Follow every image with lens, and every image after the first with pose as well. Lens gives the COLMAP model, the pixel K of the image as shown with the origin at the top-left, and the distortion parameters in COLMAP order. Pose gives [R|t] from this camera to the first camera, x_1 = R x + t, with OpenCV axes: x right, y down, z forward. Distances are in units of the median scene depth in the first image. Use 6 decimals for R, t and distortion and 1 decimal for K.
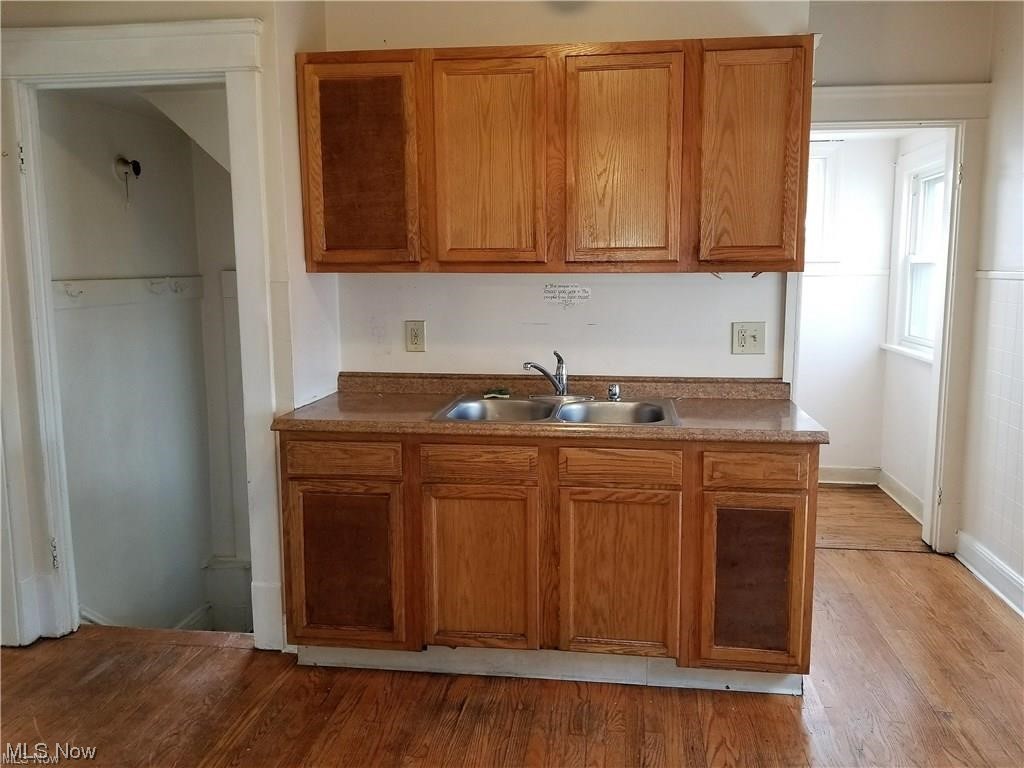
lens RADIAL K [[804.5, 0, 513.7], [0, 804.5, 380.0], [0, 0, 1]] dist [0.033475, -0.050906]
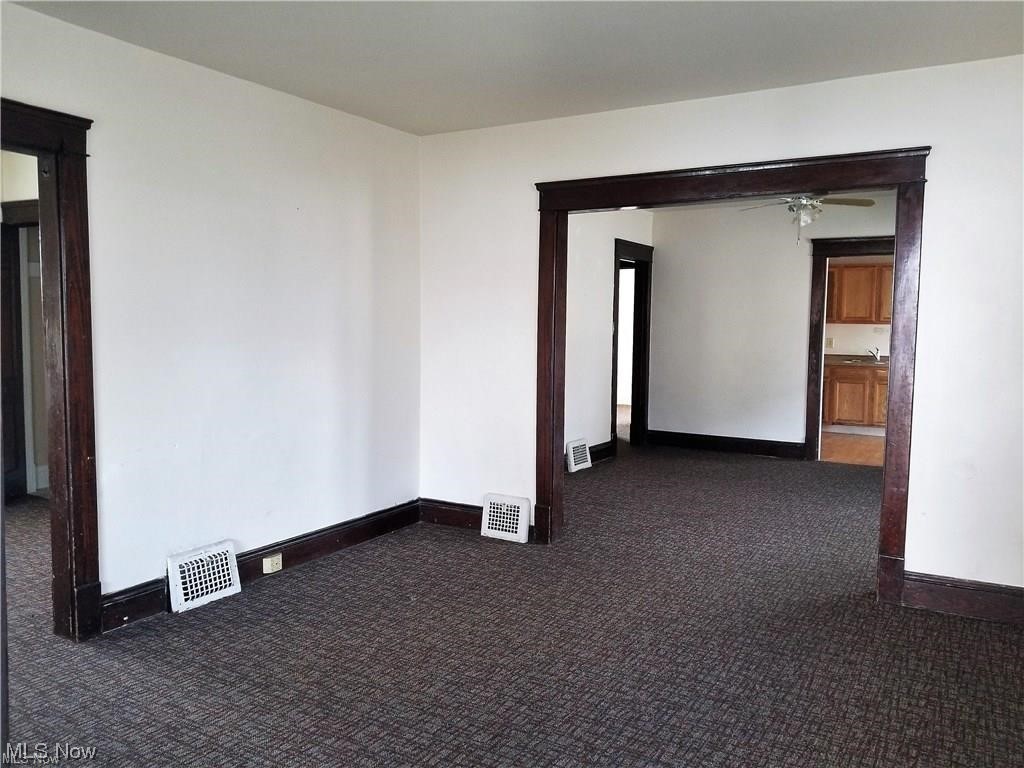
lens RADIAL K [[804.5, 0, 516.2], [0, 804.5, 381.2], [0, 0, 1]] dist [0.033475, -0.050906]
pose [[0.924041, 0.048480, -0.379208, -0.055938], [-0.071720, 0.996298, -0.047392, 0.416112], [0.375506, 0.070989, 0.924097, -2.992222]]
